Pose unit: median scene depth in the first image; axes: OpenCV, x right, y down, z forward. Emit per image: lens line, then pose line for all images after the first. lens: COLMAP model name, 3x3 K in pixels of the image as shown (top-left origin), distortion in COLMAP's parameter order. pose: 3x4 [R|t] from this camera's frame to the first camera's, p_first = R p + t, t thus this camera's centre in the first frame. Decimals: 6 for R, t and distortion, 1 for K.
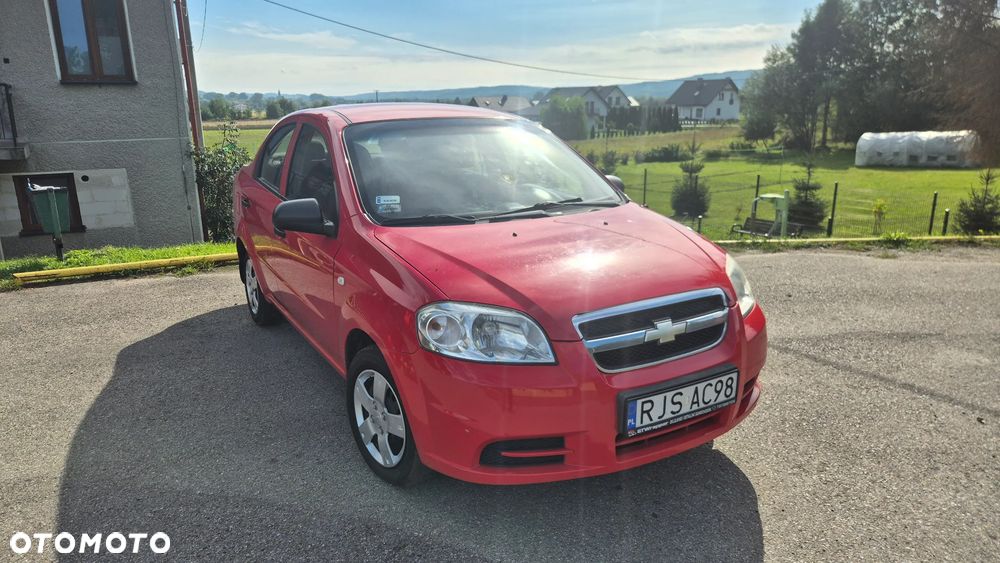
lens RADIAL K [[666.0, 0, 494.0], [0, 666.0, 276.0], [0, 0, 1]] dist [0.061291, -0.062463]
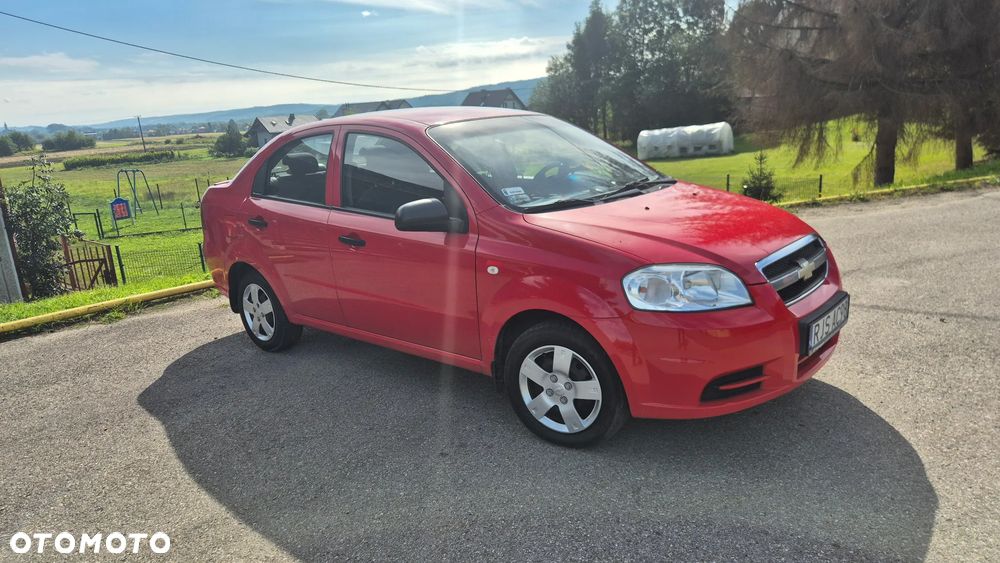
lens RADIAL K [[666.2, 0, 506.5], [0, 666.2, 281.4], [0, 0, 1]] dist [0.060972, -0.059889]
pose [[0.946608, -0.127535, 0.296089, -0.222119], [0.131318, 0.991314, 0.007162, 0.008659], [-0.294431, 0.032102, 0.955133, -0.001938]]
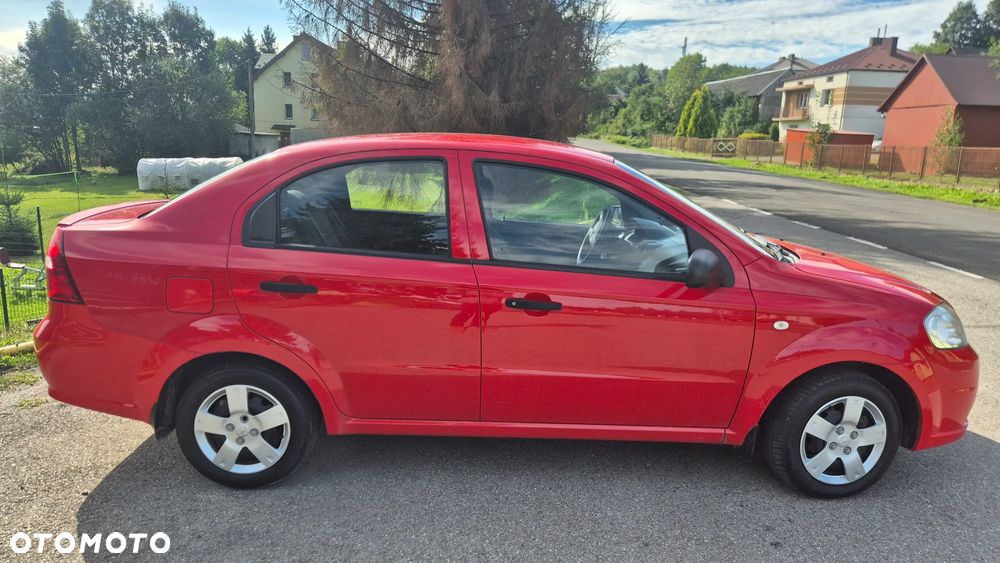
lens RADIAL K [[660.4, 0, 500.0], [0, 660.4, 281.5], [0, 0, 1]] dist [0.059605, -0.059248]
pose [[0.488940, -0.148749, 0.859541, -0.531060], [0.170376, 0.982661, 0.073139, -0.083149], [-0.855517, 0.110685, 0.505806, 0.365857]]
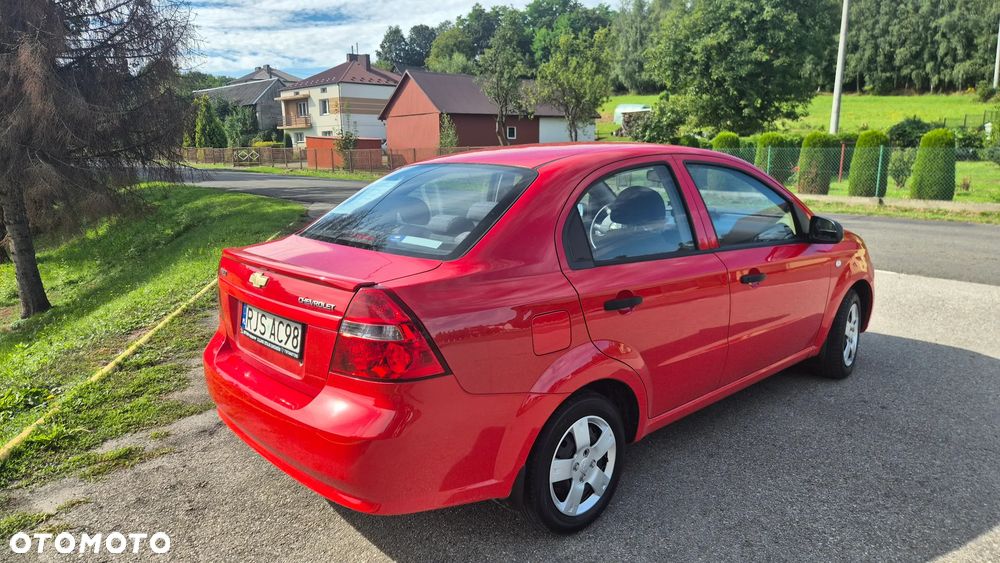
lens RADIAL K [[659.6, 0, 487.6], [0, 659.6, 283.3], [0, 0, 1]] dist [0.061450, -0.059208]
pose [[-0.194410, -0.169496, 0.966165, -0.613037], [0.257587, 0.941570, 0.217013, -0.189969], [-0.946496, 0.291061, -0.139391, 0.807880]]
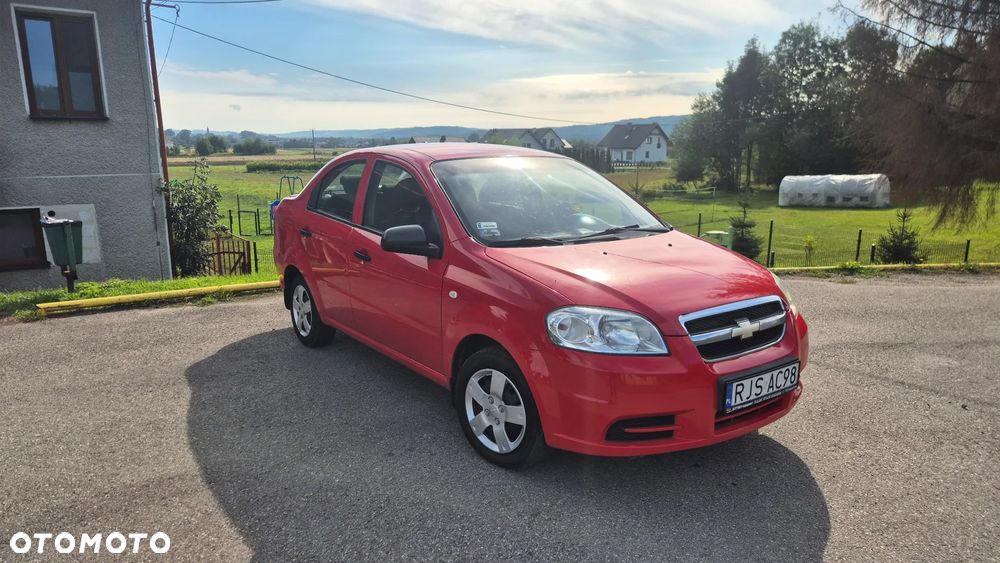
lens RADIAL K [[662.8, 0, 495.1], [0, 662.8, 283.3], [0, 0, 1]] dist [0.062005, -0.063305]
pose [[0.995348, -0.007294, 0.096068, -0.113681], [0.011707, 0.998898, -0.045453, 0.017550], [-0.095630, 0.046366, 0.994336, -0.063923]]
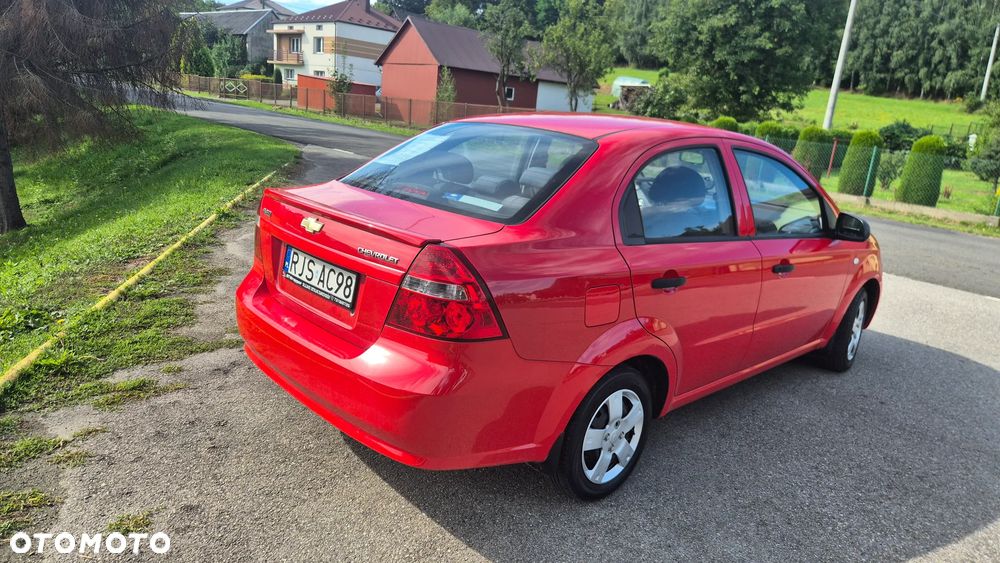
lens RADIAL K [[660.4, 0, 500.0], [0, 660.4, 281.5], [0, 0, 1]] dist [0.059605, -0.059248]
pose [[-0.223996, -0.241967, 0.944075, -0.604334], [0.155313, 0.947447, 0.279682, -0.200622], [-0.962135, 0.209275, -0.174643, 0.847457]]
